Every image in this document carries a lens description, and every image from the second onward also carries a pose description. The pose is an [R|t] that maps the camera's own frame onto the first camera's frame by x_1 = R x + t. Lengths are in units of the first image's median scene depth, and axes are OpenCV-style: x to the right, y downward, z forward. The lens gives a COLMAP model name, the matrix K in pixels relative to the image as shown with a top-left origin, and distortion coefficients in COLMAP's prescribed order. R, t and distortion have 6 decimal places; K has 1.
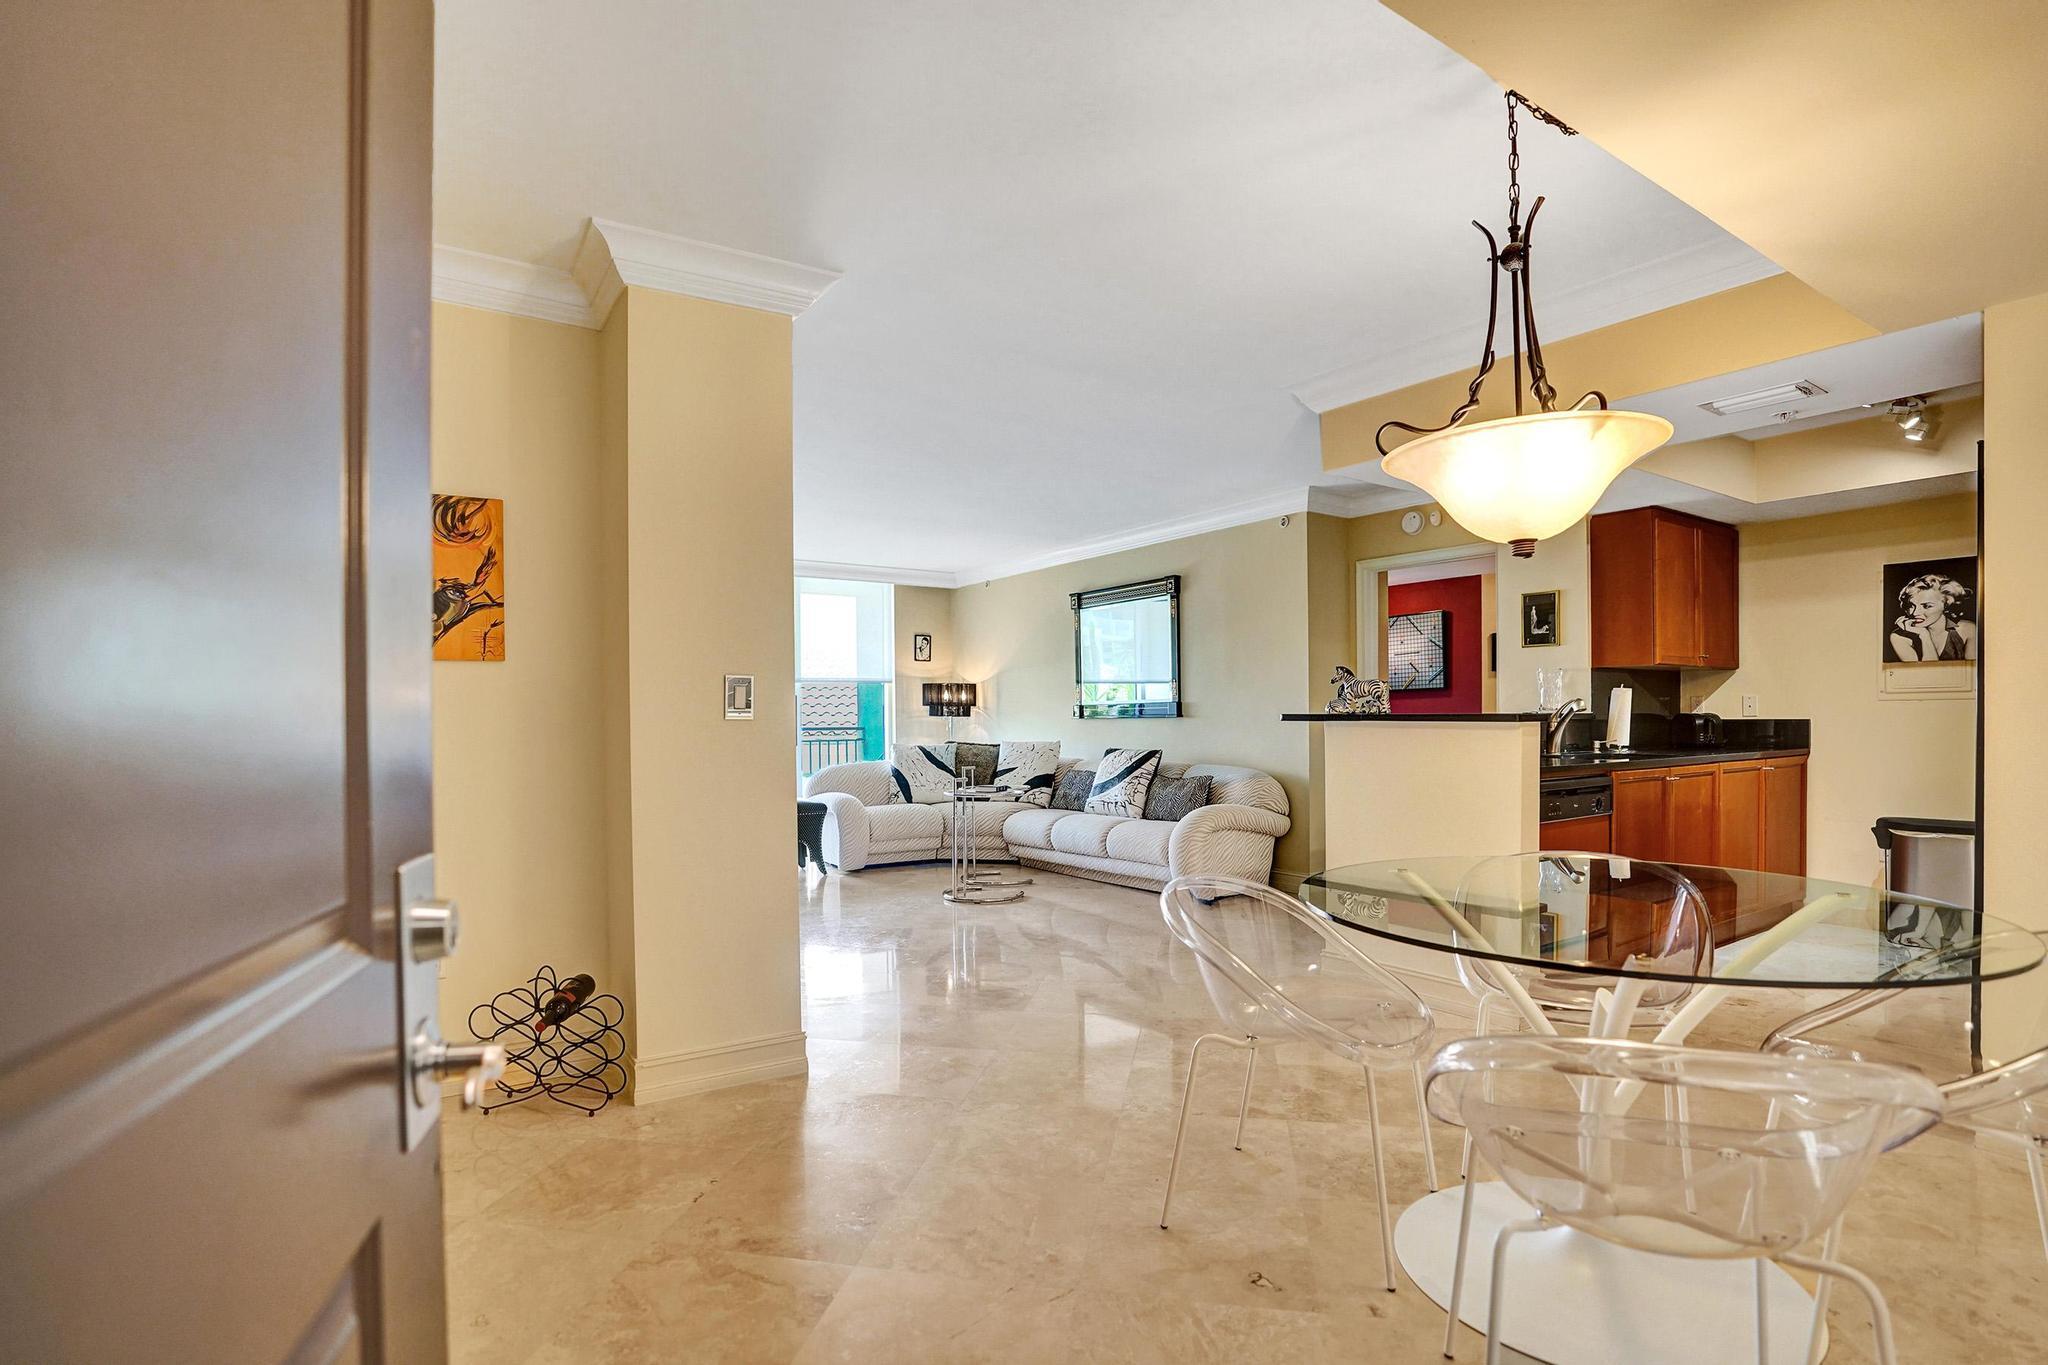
lens RADIAL K [[1005.9, 0, 1005.8], [0, 1005.9, 734.3], [0, 0, 1]] dist [-0.075201, 0.029848]
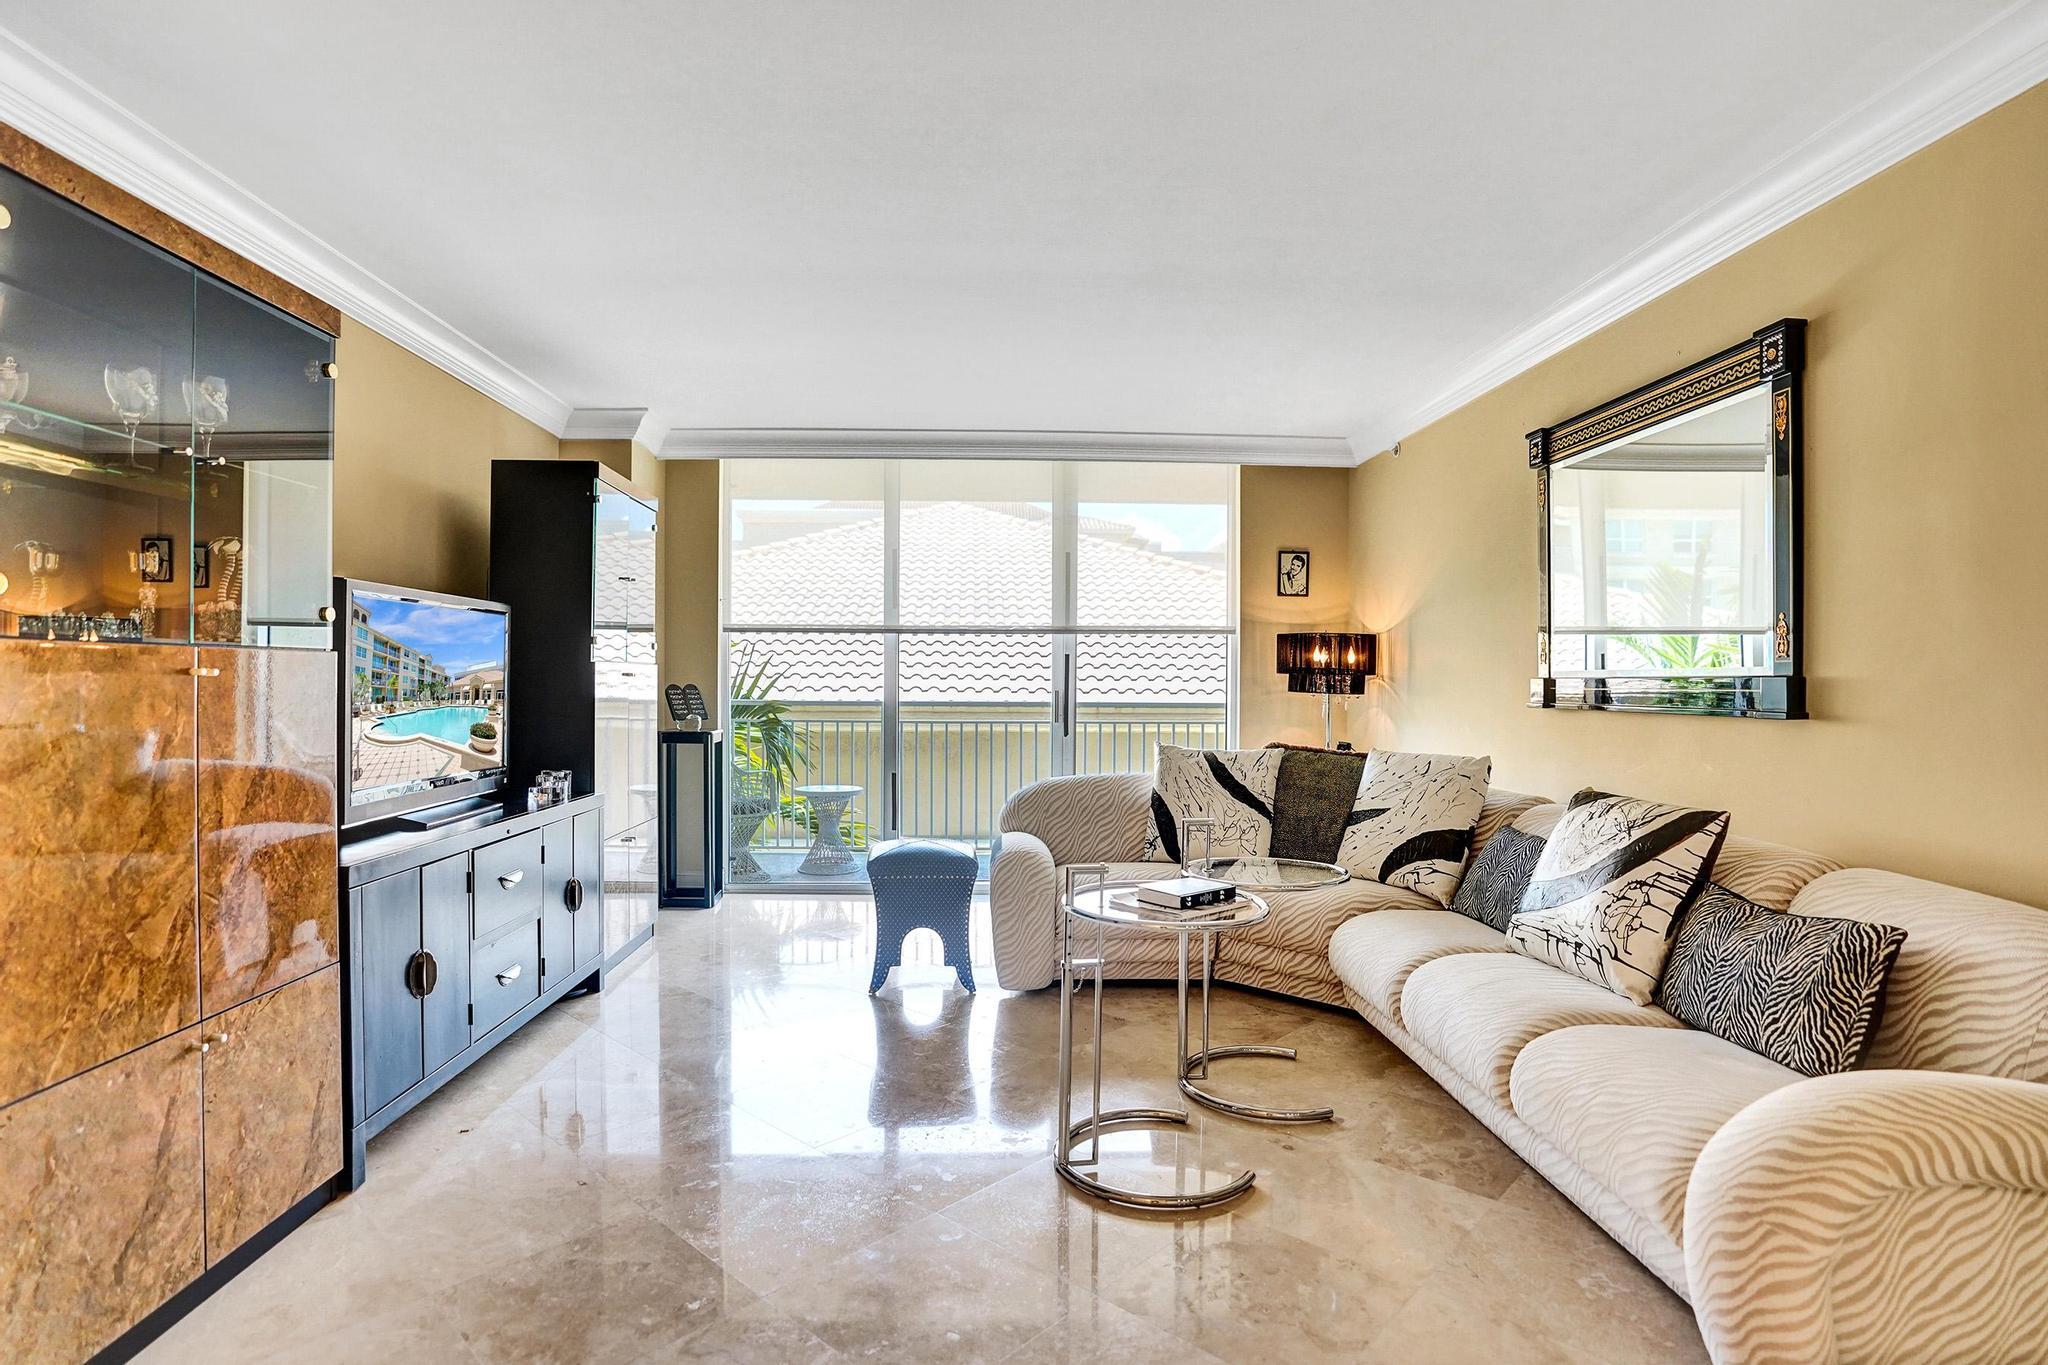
lens RADIAL K [[1016.9, 0, 1019.6], [0, 1016.9, 692.1], [0, 0, 1]] dist [-0.070622, 0.026252]
pose [[0.849666, 0.019867, -0.526947, 0.170122], [-0.019743, 0.999788, 0.005858, -0.032284], [0.526951, 0.005426, 0.849878, 0.777525]]
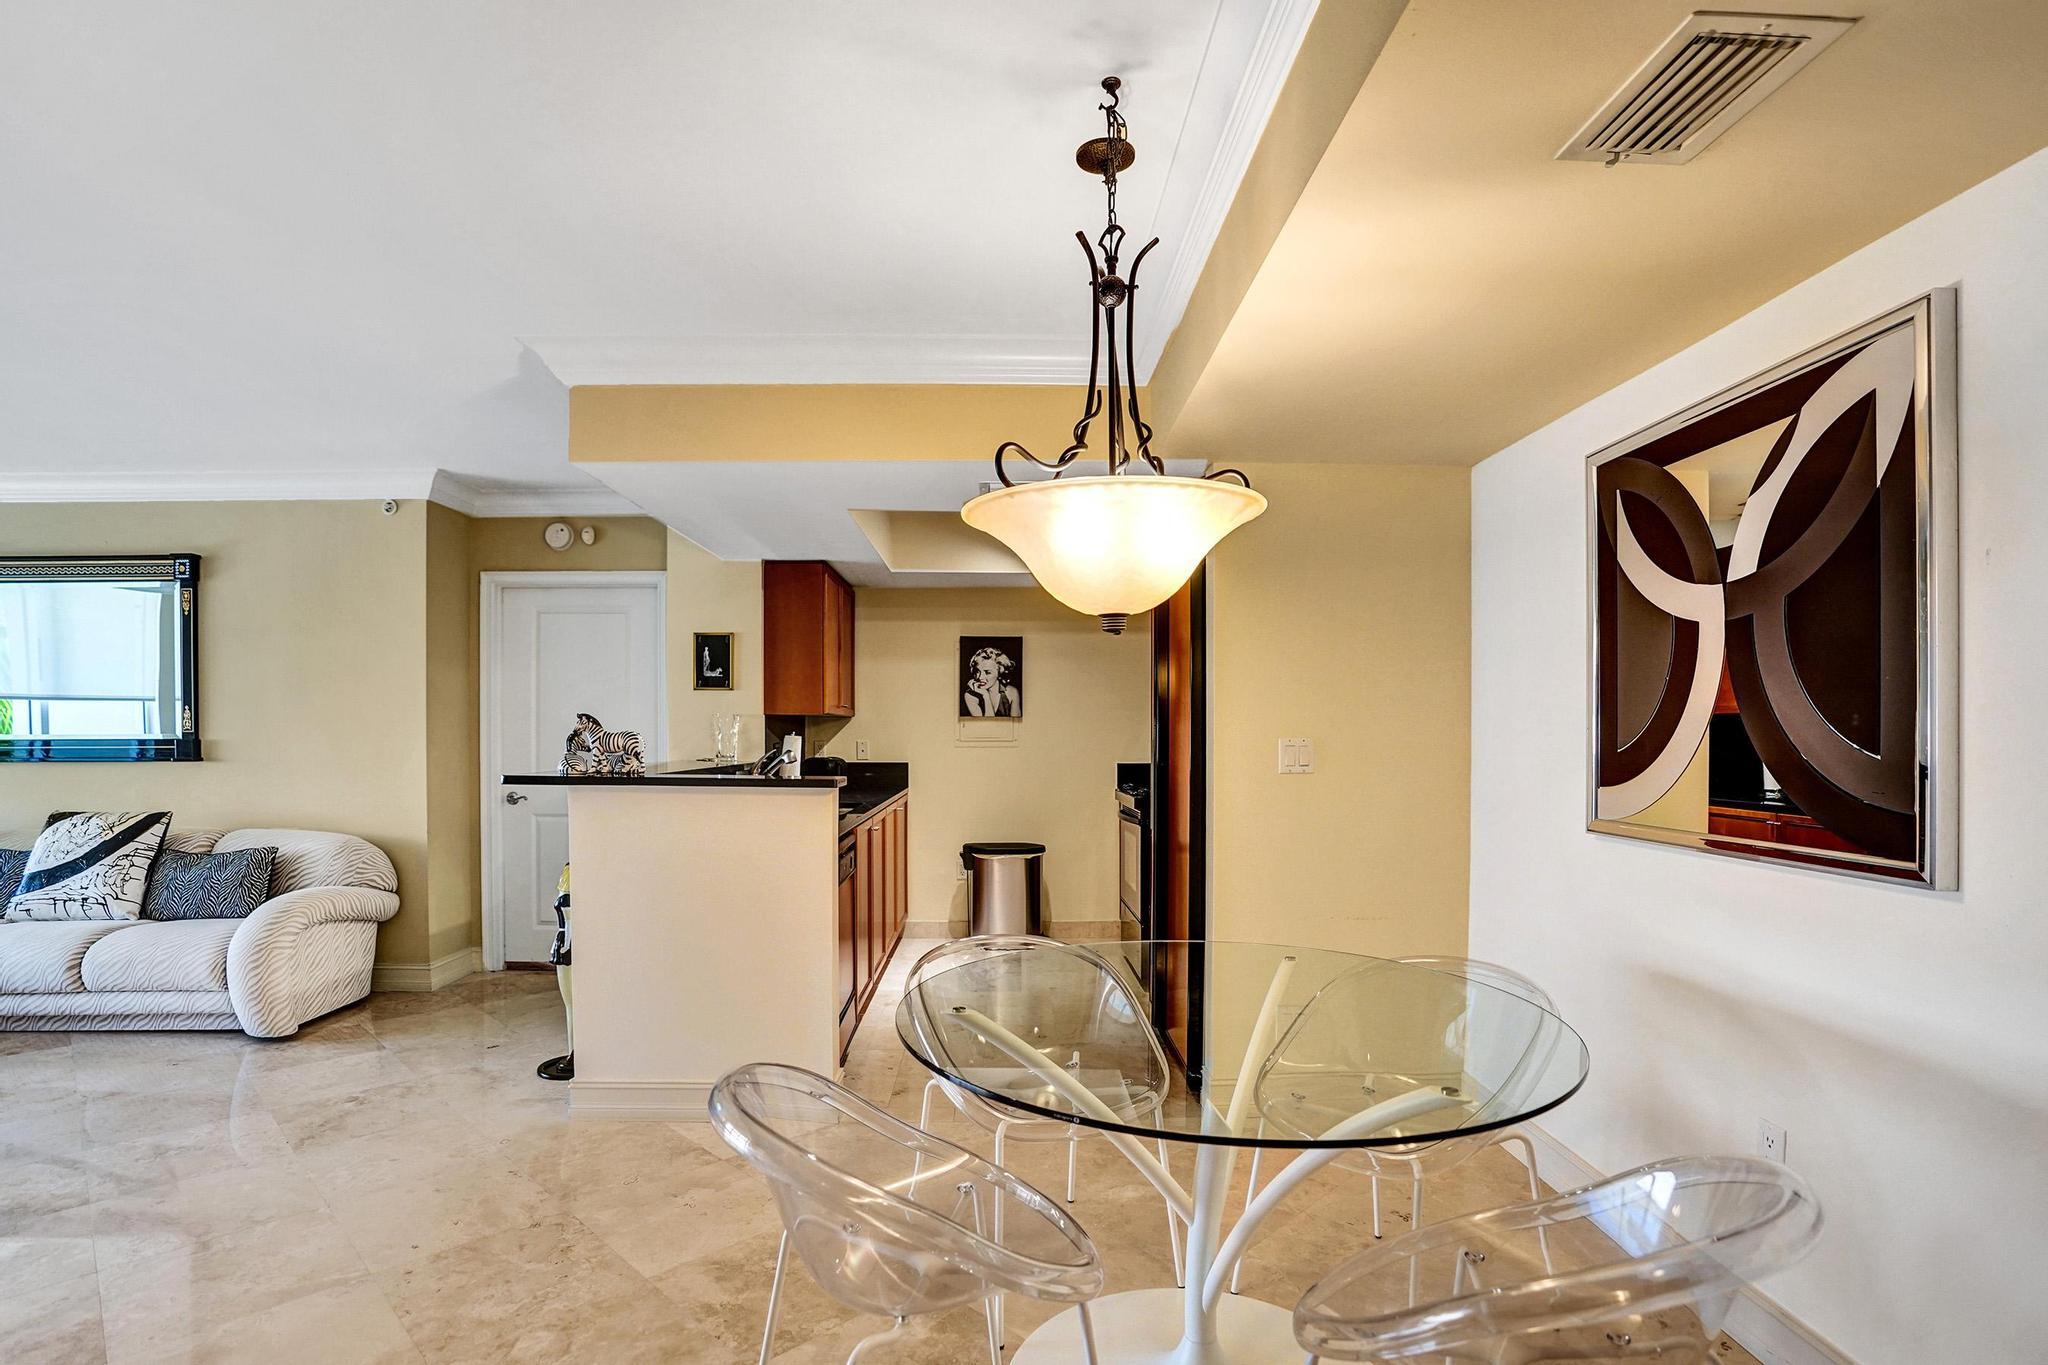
lens RADIAL K [[1005.9, 0, 1005.8], [0, 1005.9, 734.3], [0, 0, 1]] dist [-0.075201, 0.029848]
pose [[0.540473, 0.006569, 0.841336, -0.117097], [0.006730, 0.999904, -0.012131, -0.033268], [-0.841334, 0.012219, 0.540377, 0.246769]]
